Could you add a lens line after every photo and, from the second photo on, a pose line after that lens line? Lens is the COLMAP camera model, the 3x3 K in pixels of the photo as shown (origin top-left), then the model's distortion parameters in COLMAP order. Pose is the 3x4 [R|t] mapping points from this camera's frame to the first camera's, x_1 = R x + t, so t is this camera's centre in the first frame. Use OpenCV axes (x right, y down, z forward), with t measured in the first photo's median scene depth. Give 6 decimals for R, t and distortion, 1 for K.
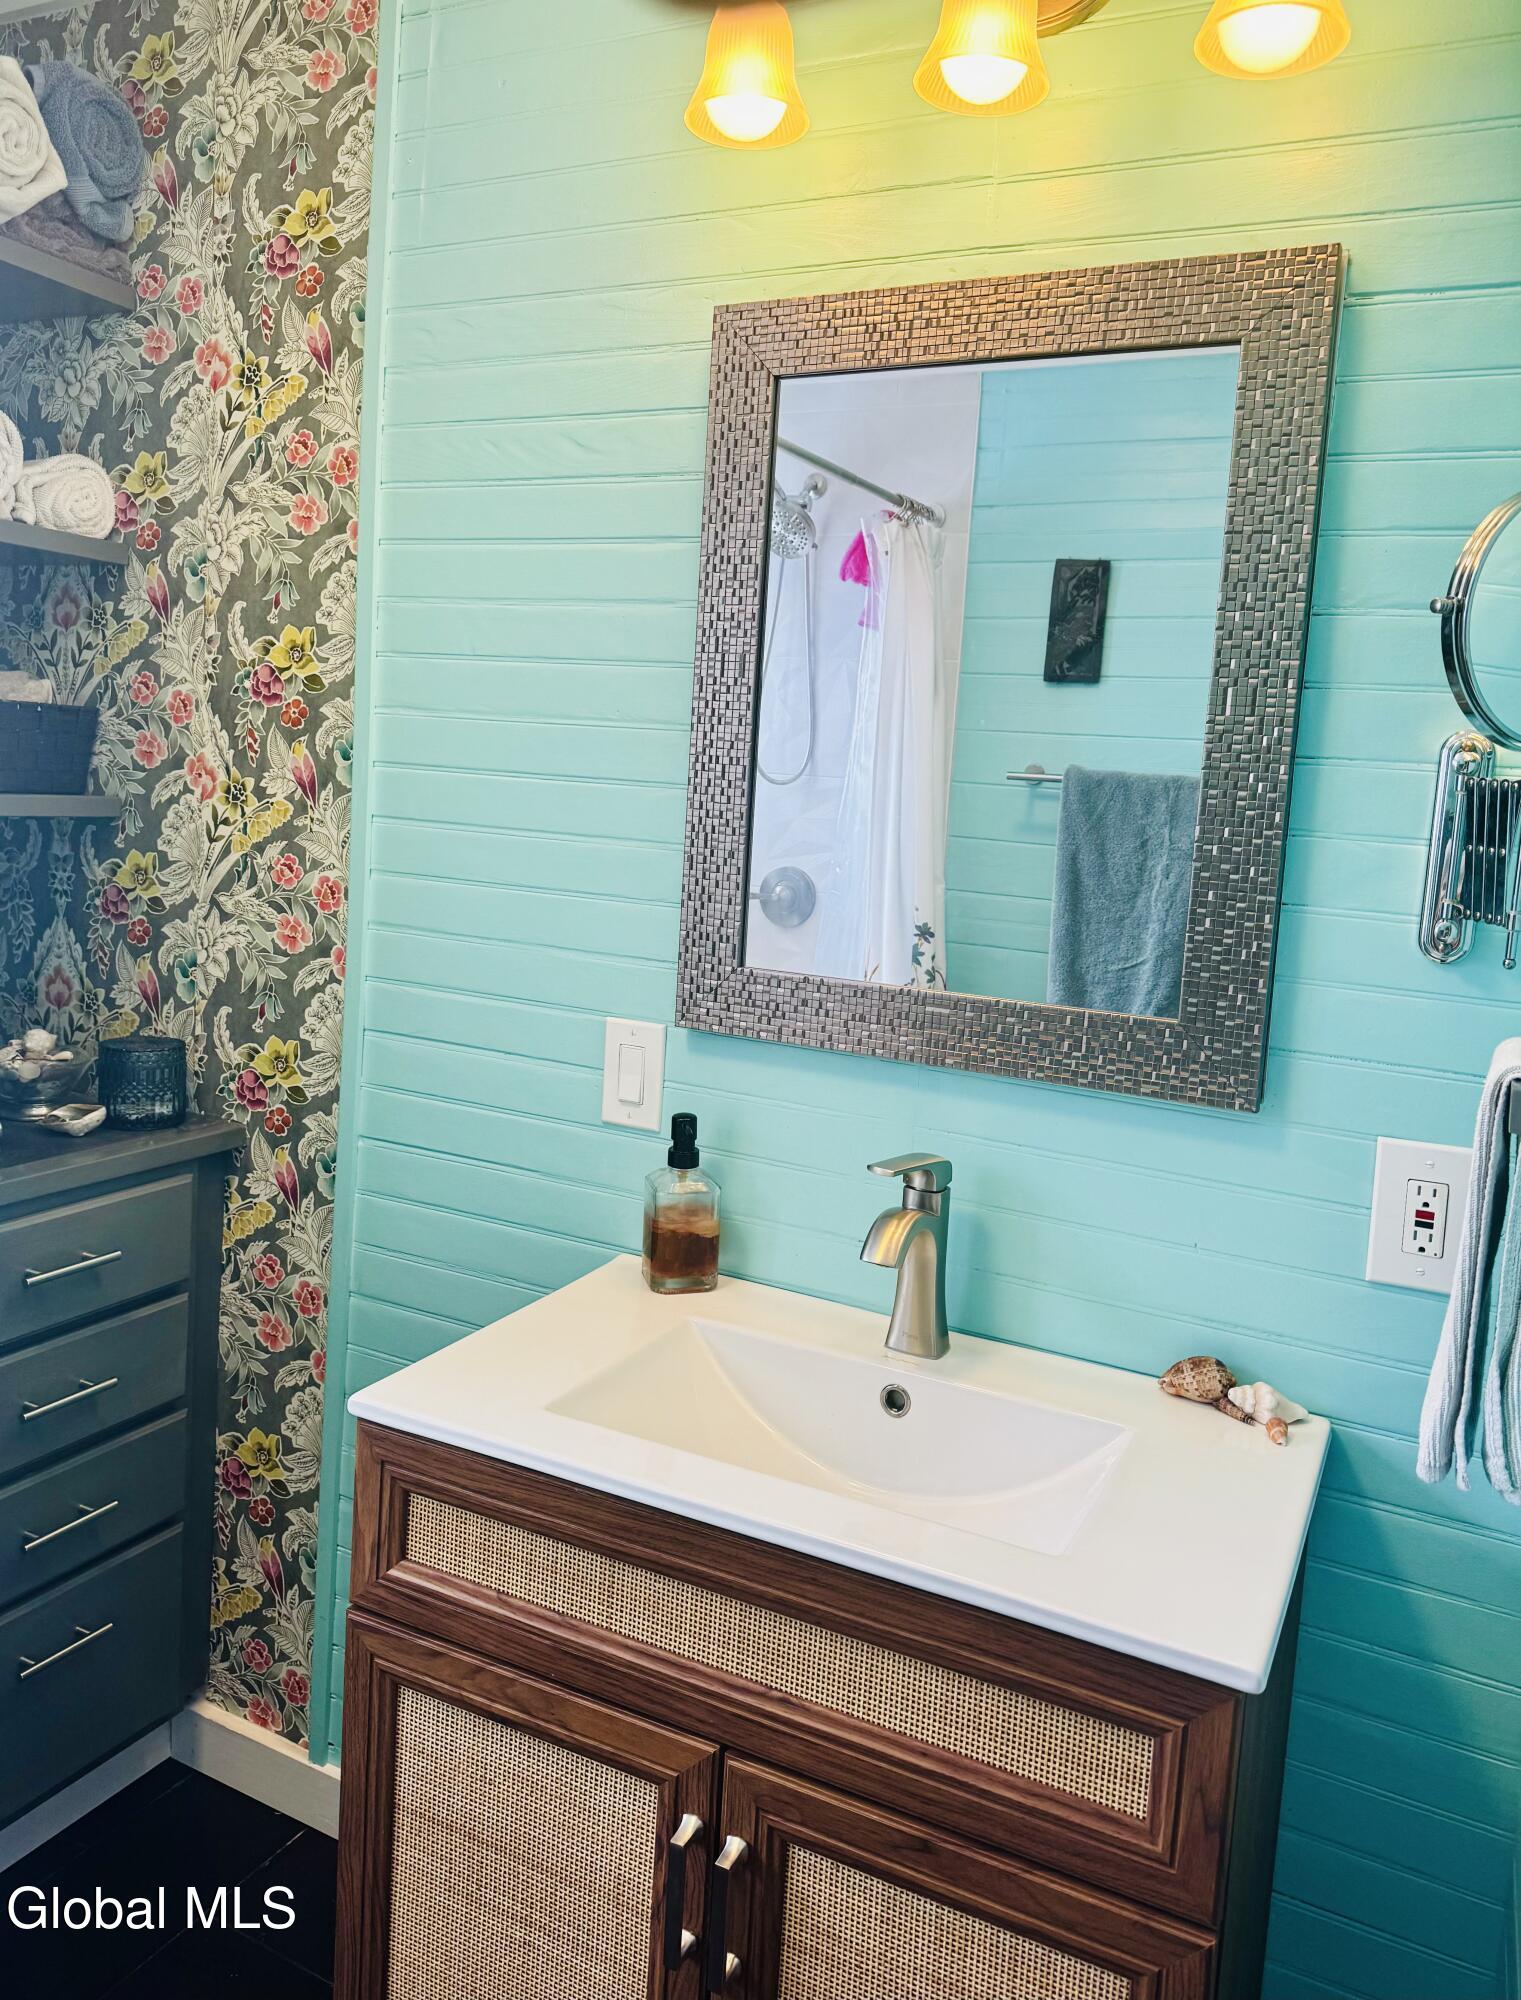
lens RADIAL K [[1537.4, 0, 755.6], [0, 1537.4, 920.7], [0, 0, 1]] dist [0.045371, -0.019413]
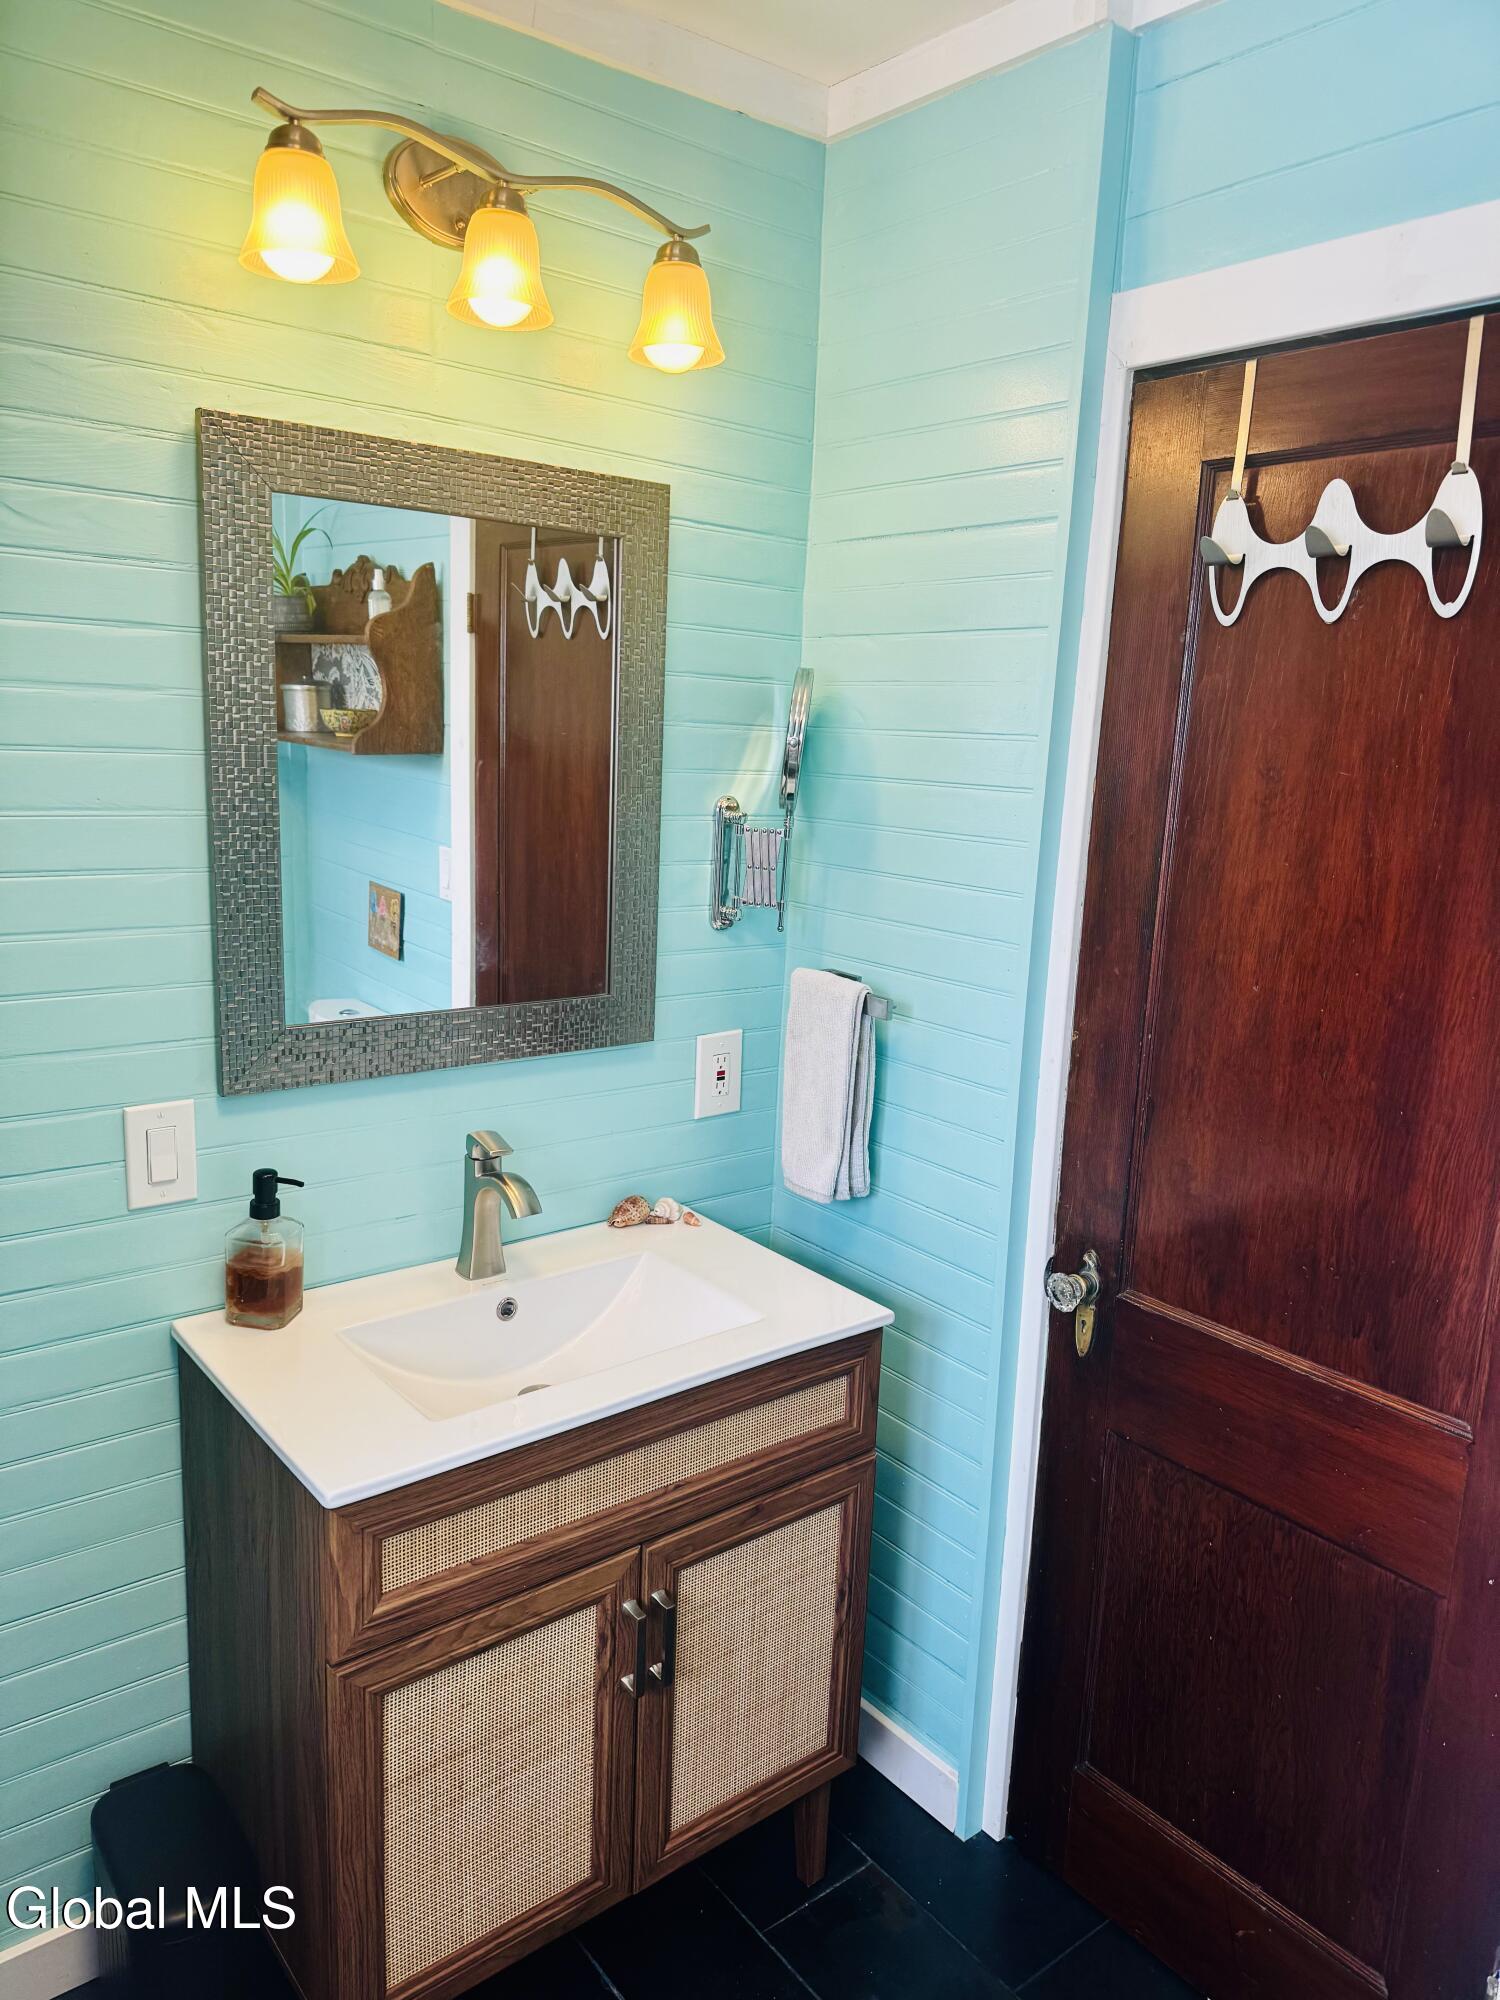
lens RADIAL K [[1406.3, 0, 750.7], [0, 1406.3, 996.5], [0, 0, 1]] dist [0.074863, -0.052823]
pose [[0.420816, -0.215442, 0.881192, -0.940634], [0.071065, 0.976233, 0.204742, -0.218006], [-0.904358, -0.023537, 0.426125, 0.307498]]
